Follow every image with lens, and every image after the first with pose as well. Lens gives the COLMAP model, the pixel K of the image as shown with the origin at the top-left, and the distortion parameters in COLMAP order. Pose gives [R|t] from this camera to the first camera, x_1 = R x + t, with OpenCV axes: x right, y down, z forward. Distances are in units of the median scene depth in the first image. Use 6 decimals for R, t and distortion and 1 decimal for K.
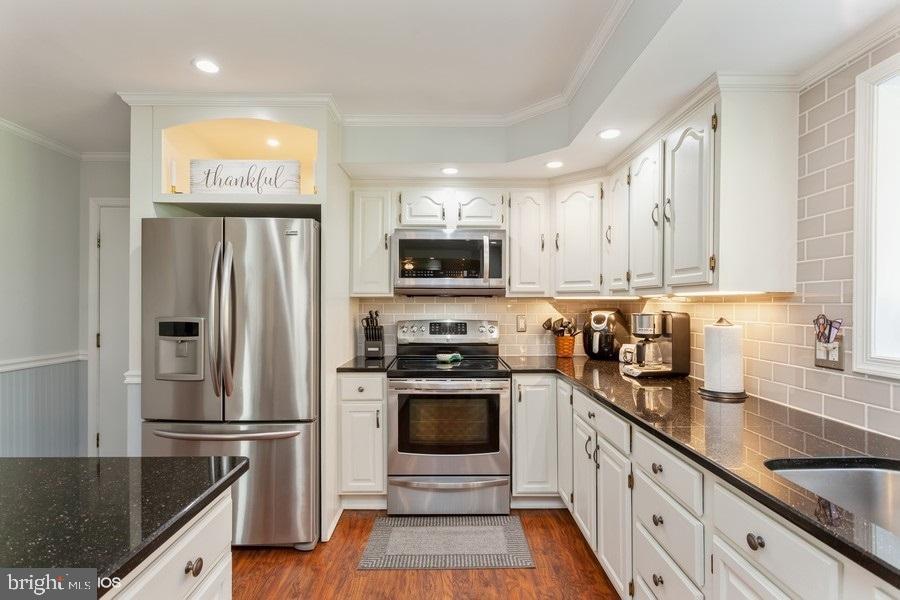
lens RADIAL K [[428.7, 0, 448.5], [0, 428.7, 303.7], [0, 0, 1]] dist [0.002481, 0.000826]
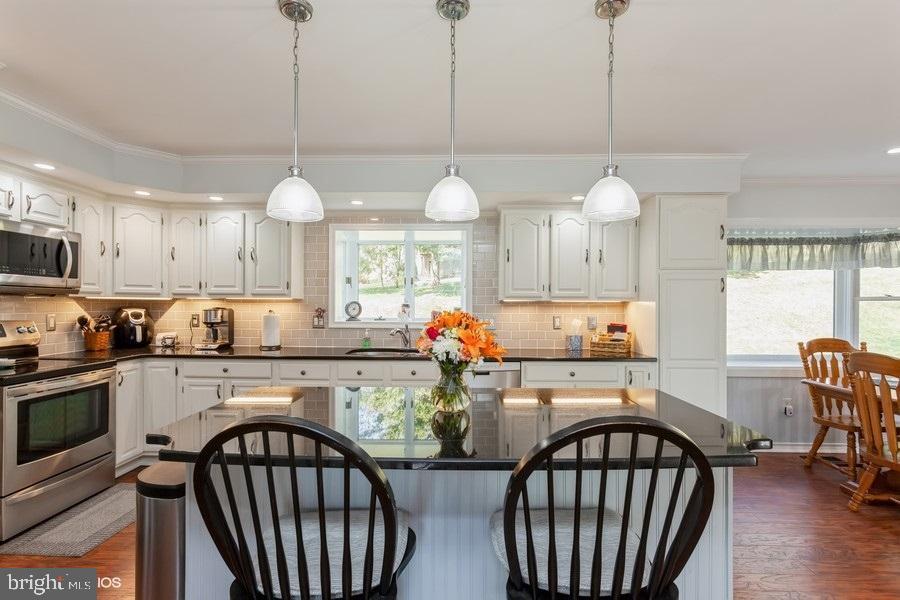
lens RADIAL K [[428.7, 0, 448.5], [0, 428.7, 303.7], [0, 0, 1]] dist [0.002481, 0.000826]
pose [[0.039248, -0.000422, 0.999229, -0.904141], [-0.003702, 0.999993, 0.000567, -0.002112], [-0.999223, -0.003721, 0.039247, 0.045013]]
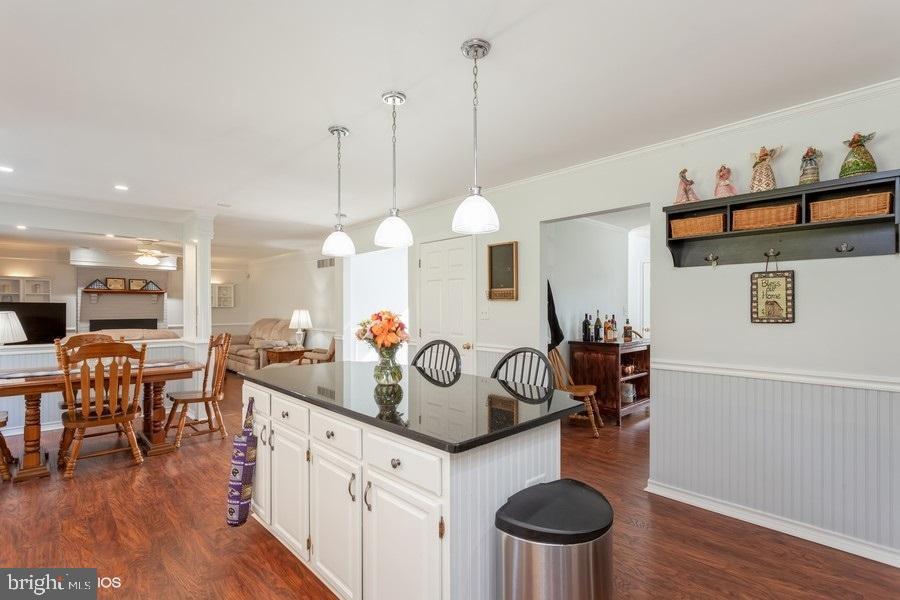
lens RADIAL K [[429.2, 0, 450.7], [0, 429.2, 311.8], [0, 0, 1]] dist [0.005915, 0.000301]
pose [[-0.732536, 0.007860, -0.680683, 0.122123], [0.000542, 0.999940, 0.010964, -0.001718], [0.680728, 0.007663, -0.732496, 0.718558]]
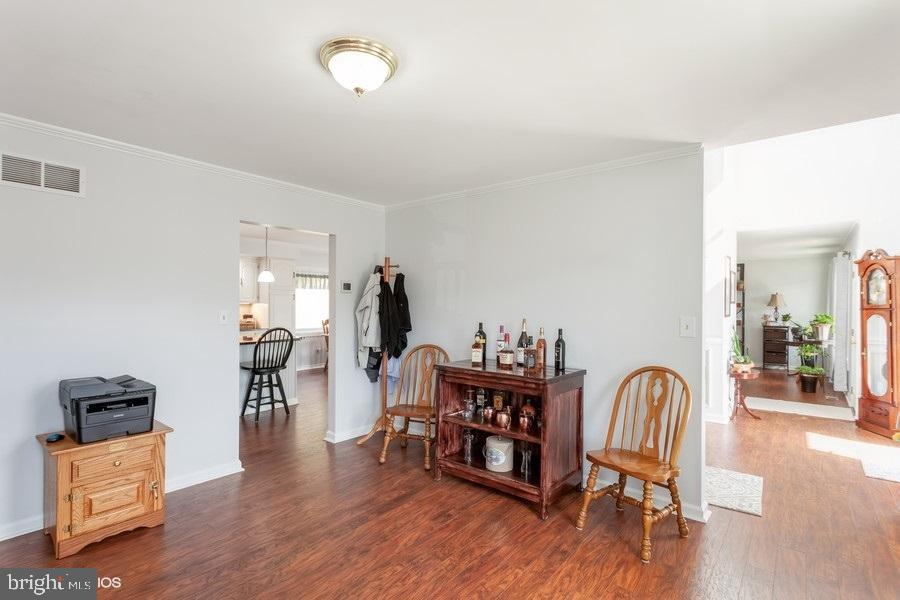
lens RADIAL K [[428.7, 0, 448.5], [0, 428.7, 303.7], [0, 0, 1]] dist [0.002481, 0.000826]
pose [[-0.770019, -0.004401, 0.638006, -2.236336], [-0.005272, 0.999986, 0.000534, -0.016425], [-0.637999, -0.002952, -0.770031, 0.838529]]
